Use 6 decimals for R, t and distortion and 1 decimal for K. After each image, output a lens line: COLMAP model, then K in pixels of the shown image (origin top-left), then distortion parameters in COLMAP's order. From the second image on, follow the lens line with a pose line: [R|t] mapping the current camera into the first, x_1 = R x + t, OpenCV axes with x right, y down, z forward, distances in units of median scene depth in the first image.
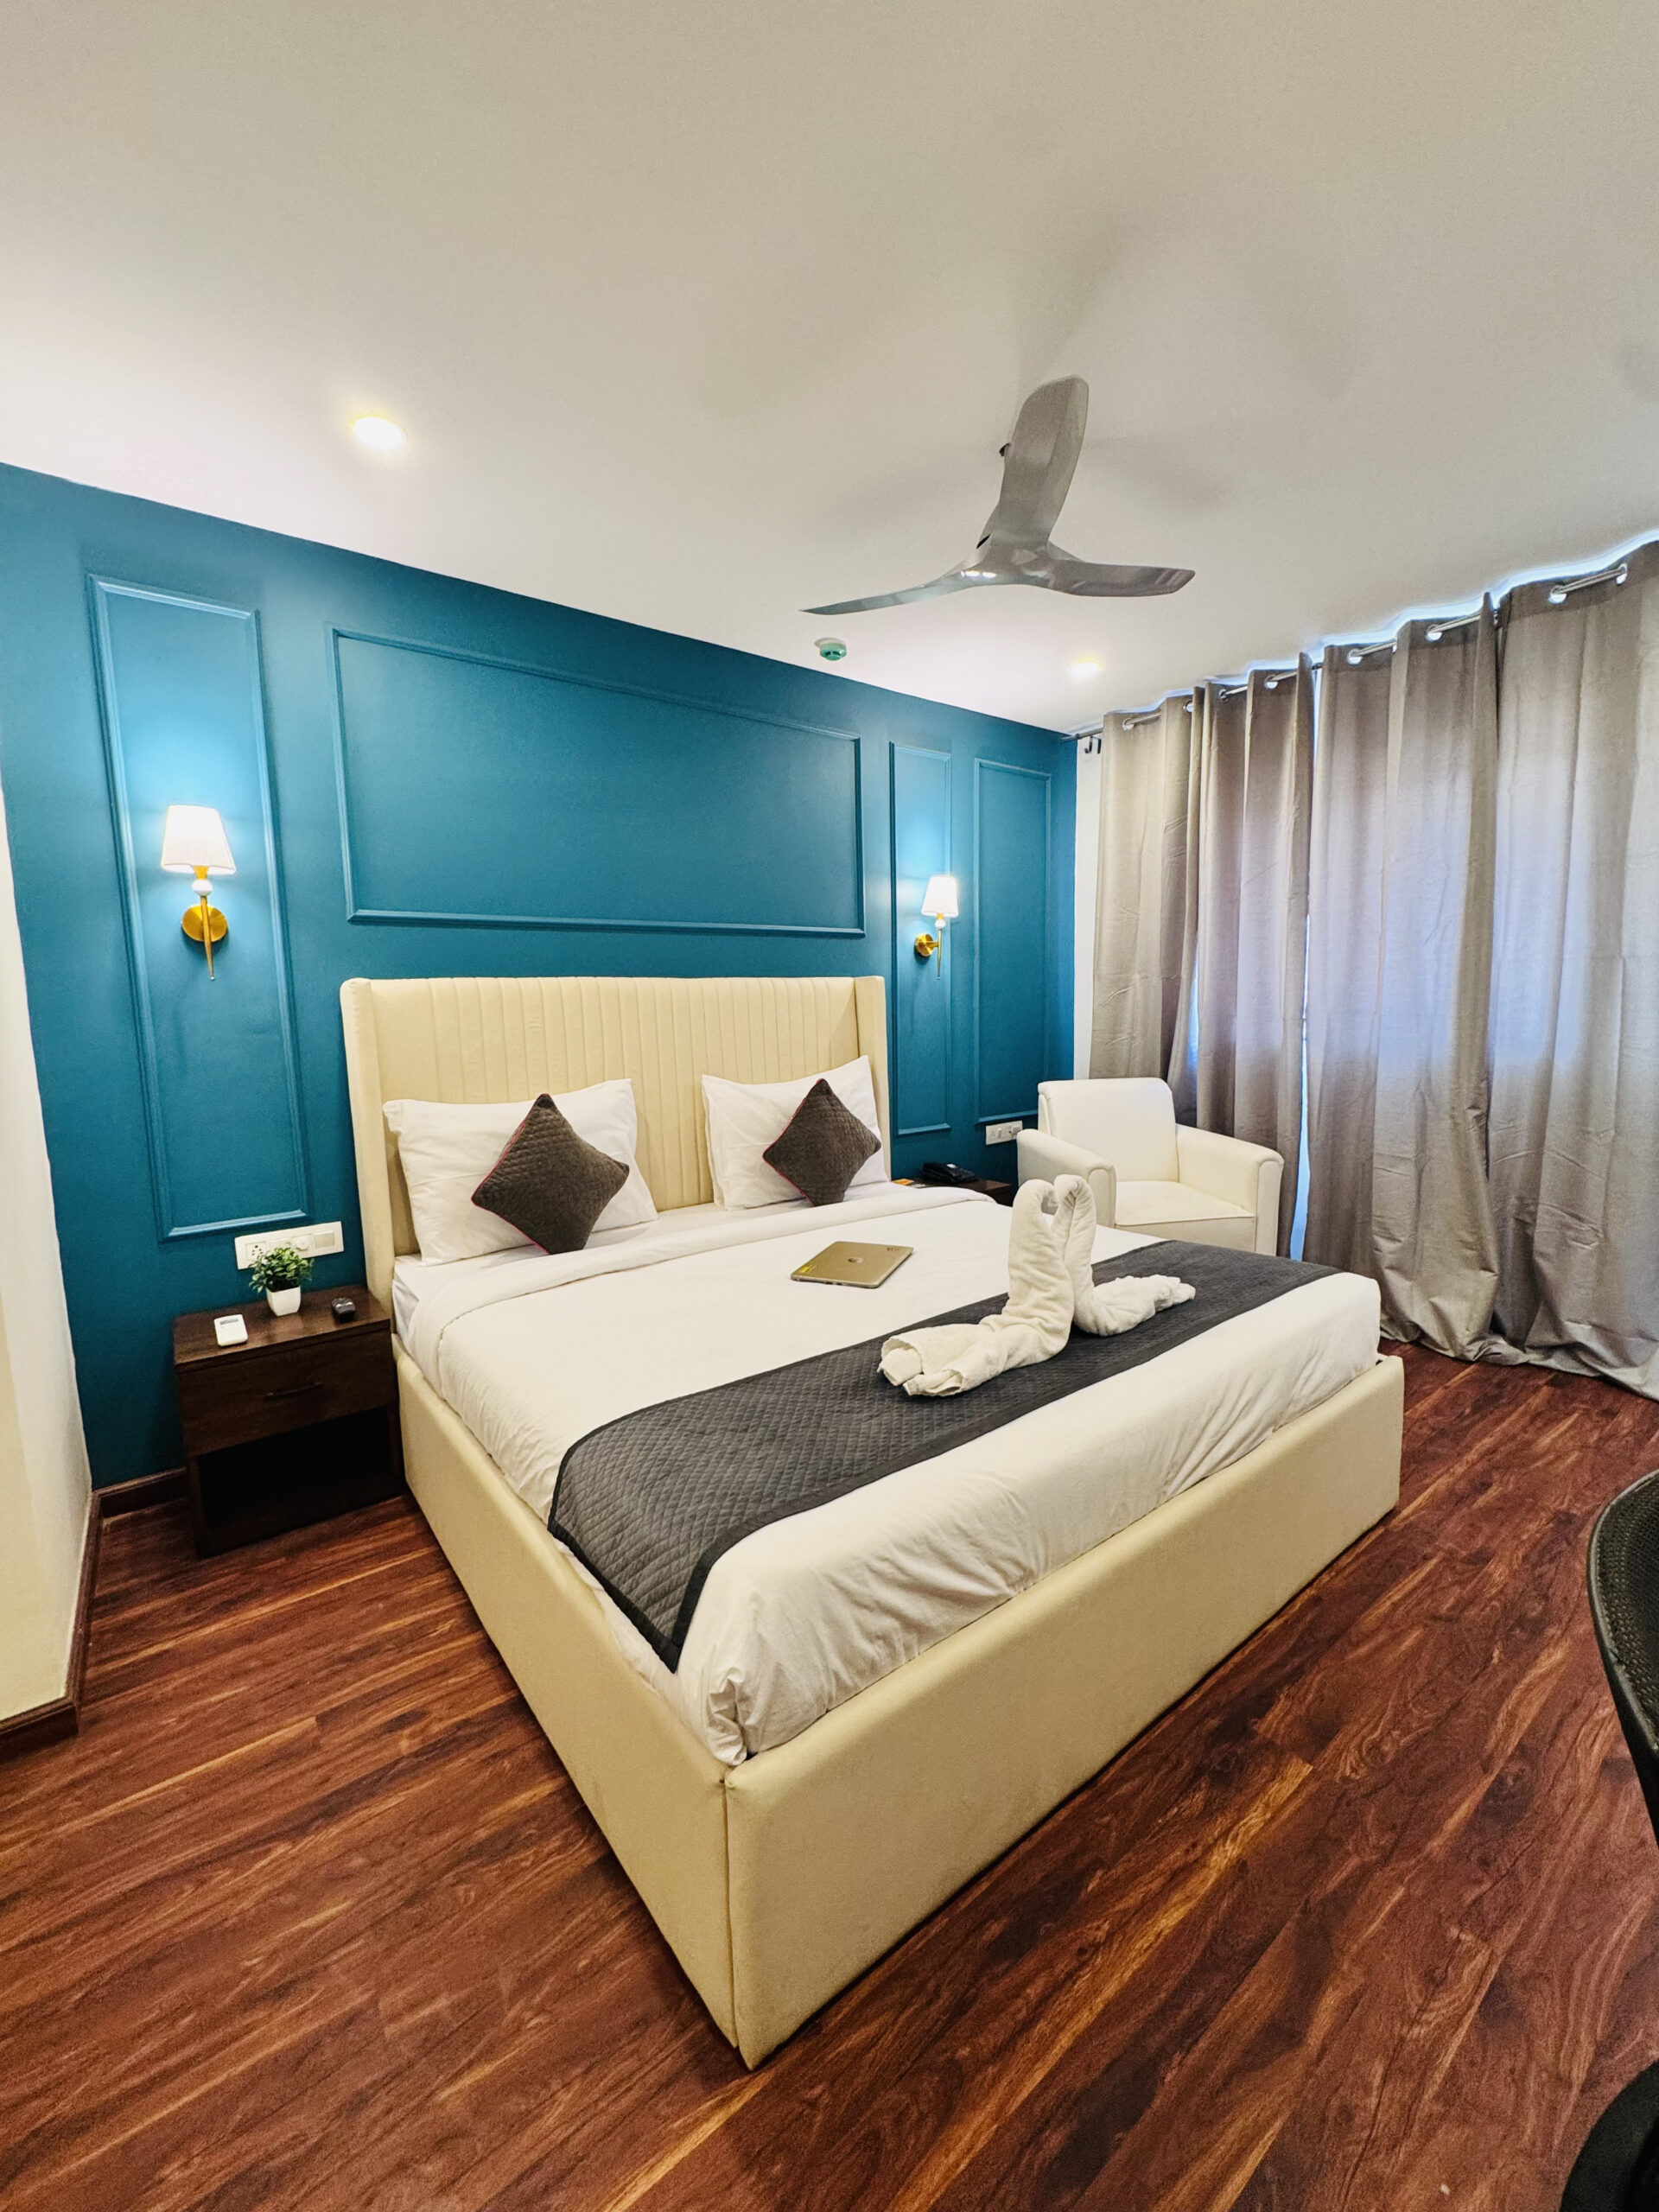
lens RADIAL K [[882.4, 0, 828.2], [0, 882.4, 1110.3], [0, 0, 1]] dist [-0.005929, 0.001411]
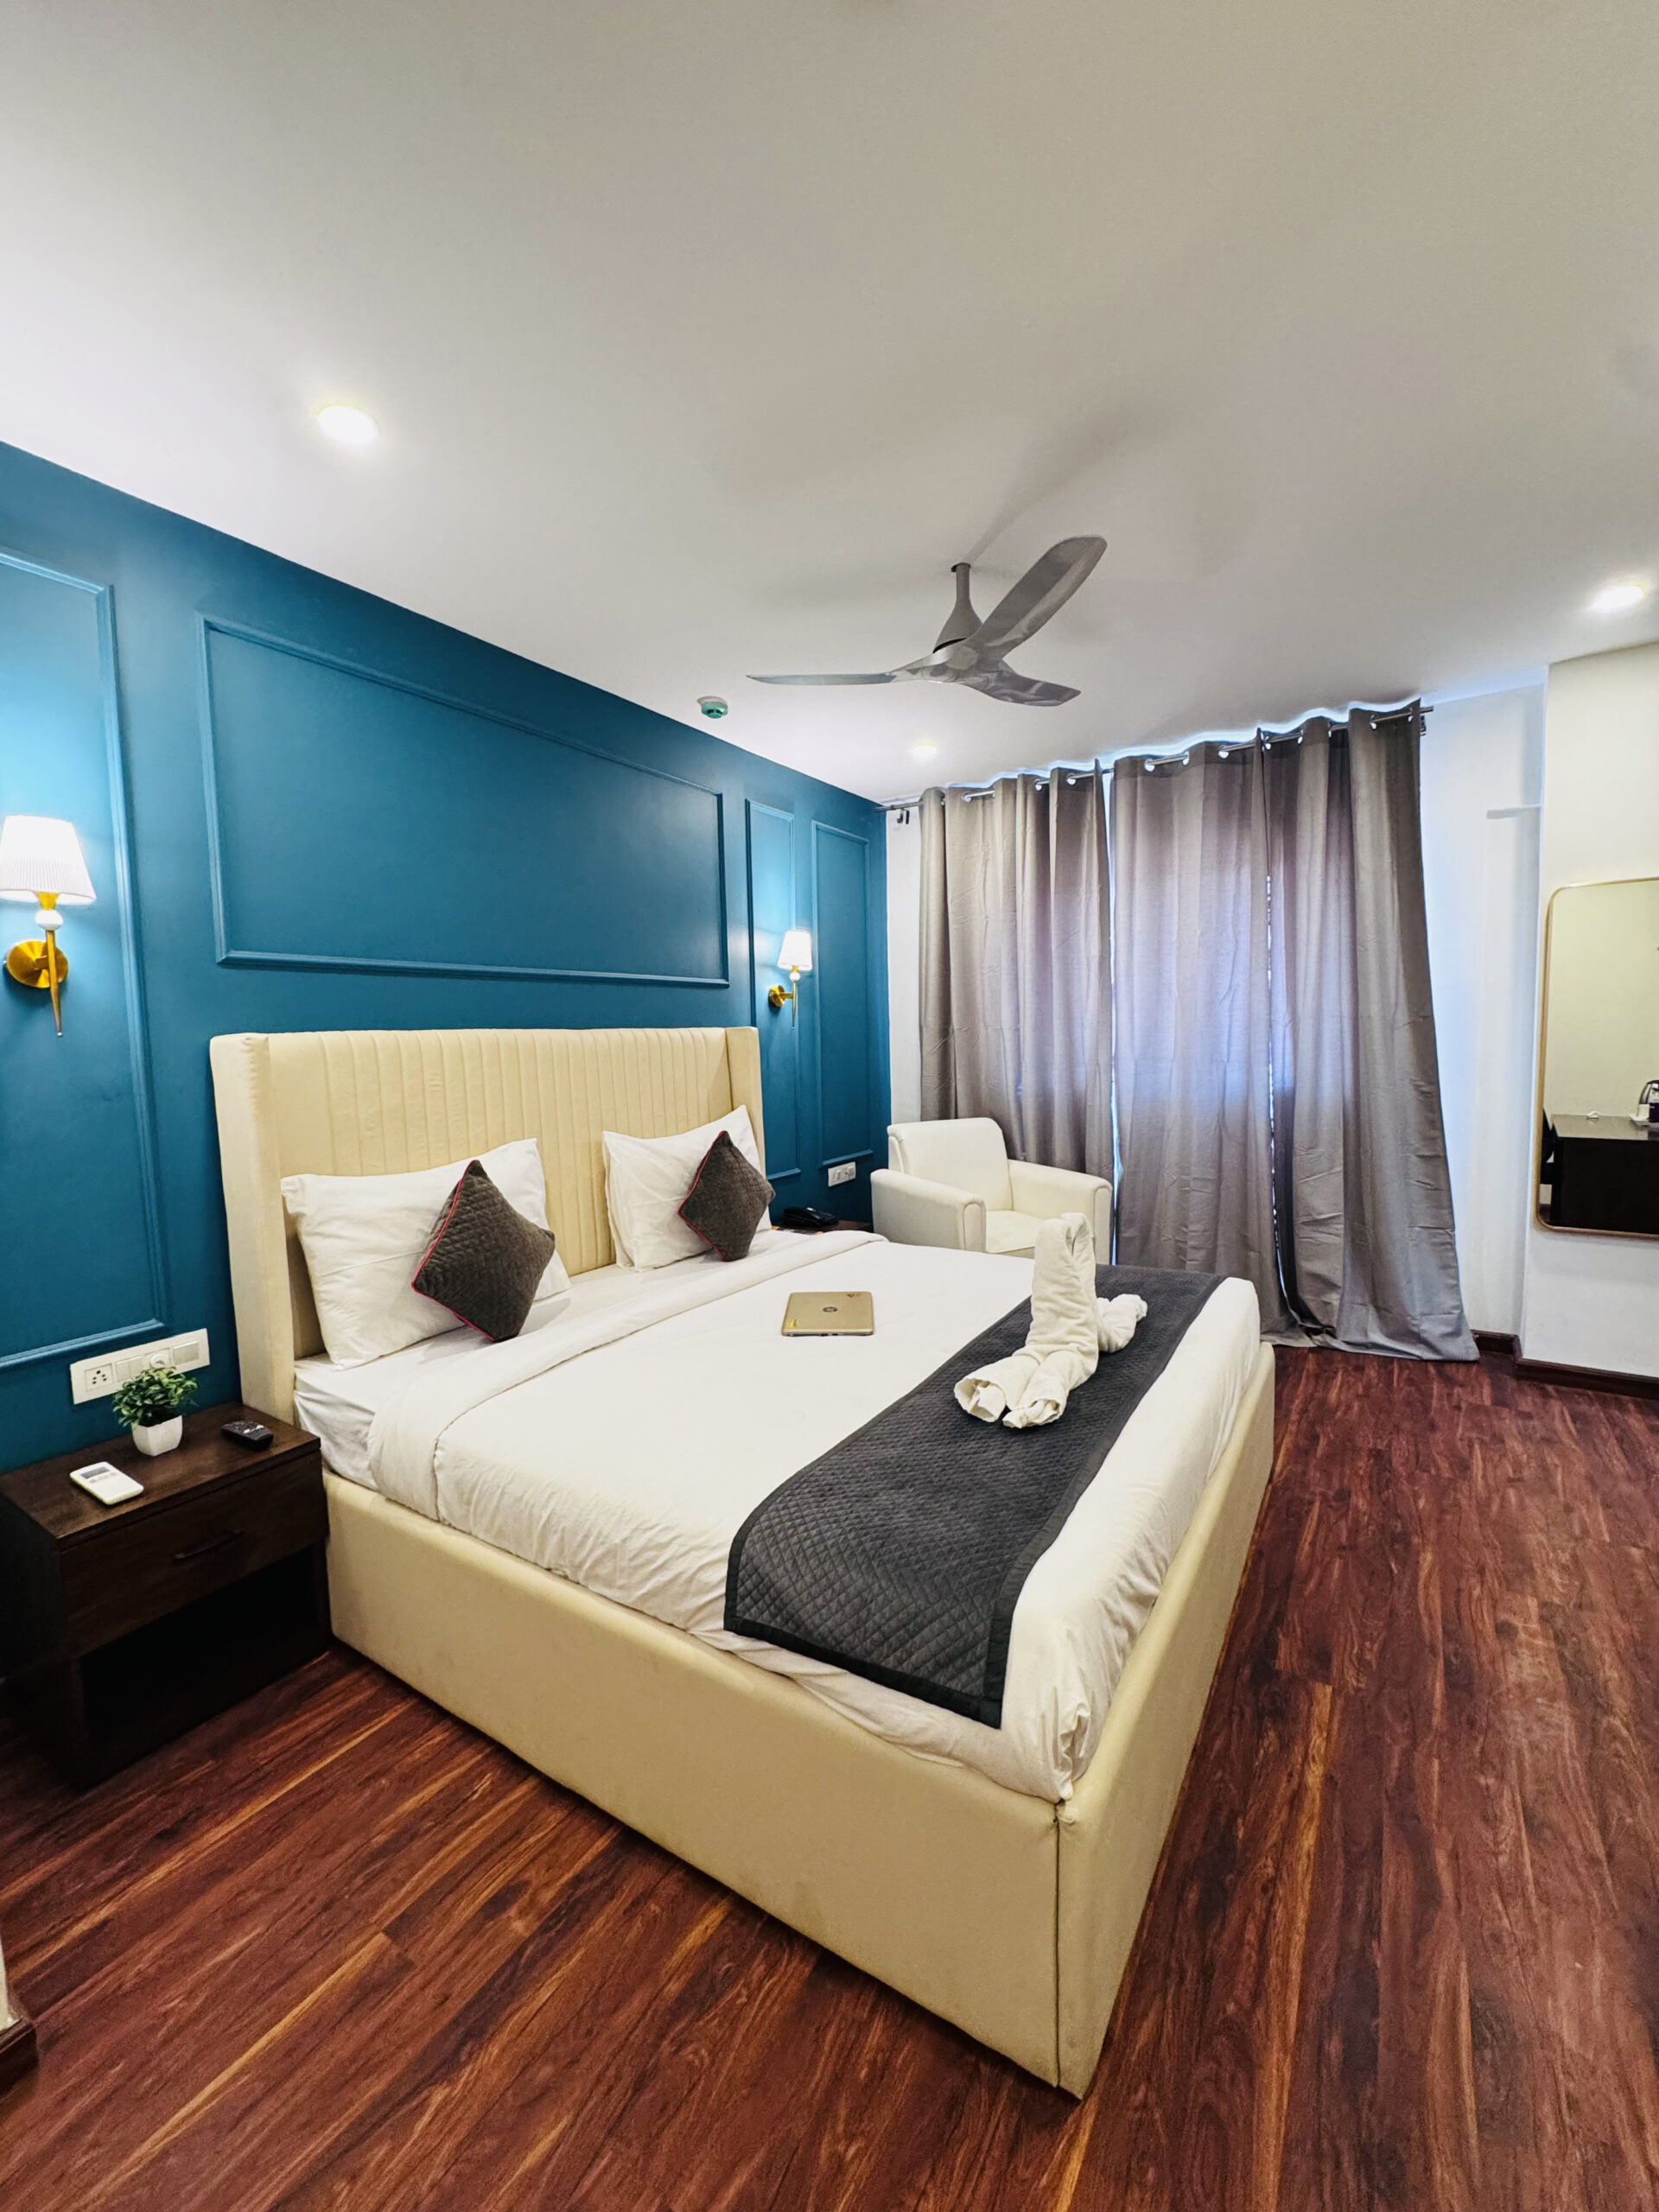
lens RADIAL K [[882.4, 0, 832.3], [0, 882.4, 1112.0], [0, 0, 1]] dist [-0.005929, 0.001411]
pose [[0.940207, -0.029105, 0.339359, -0.387176], [0.043761, 0.998407, -0.035612, -0.027249], [-0.337782, 0.048334, 0.939983, 0.038927]]
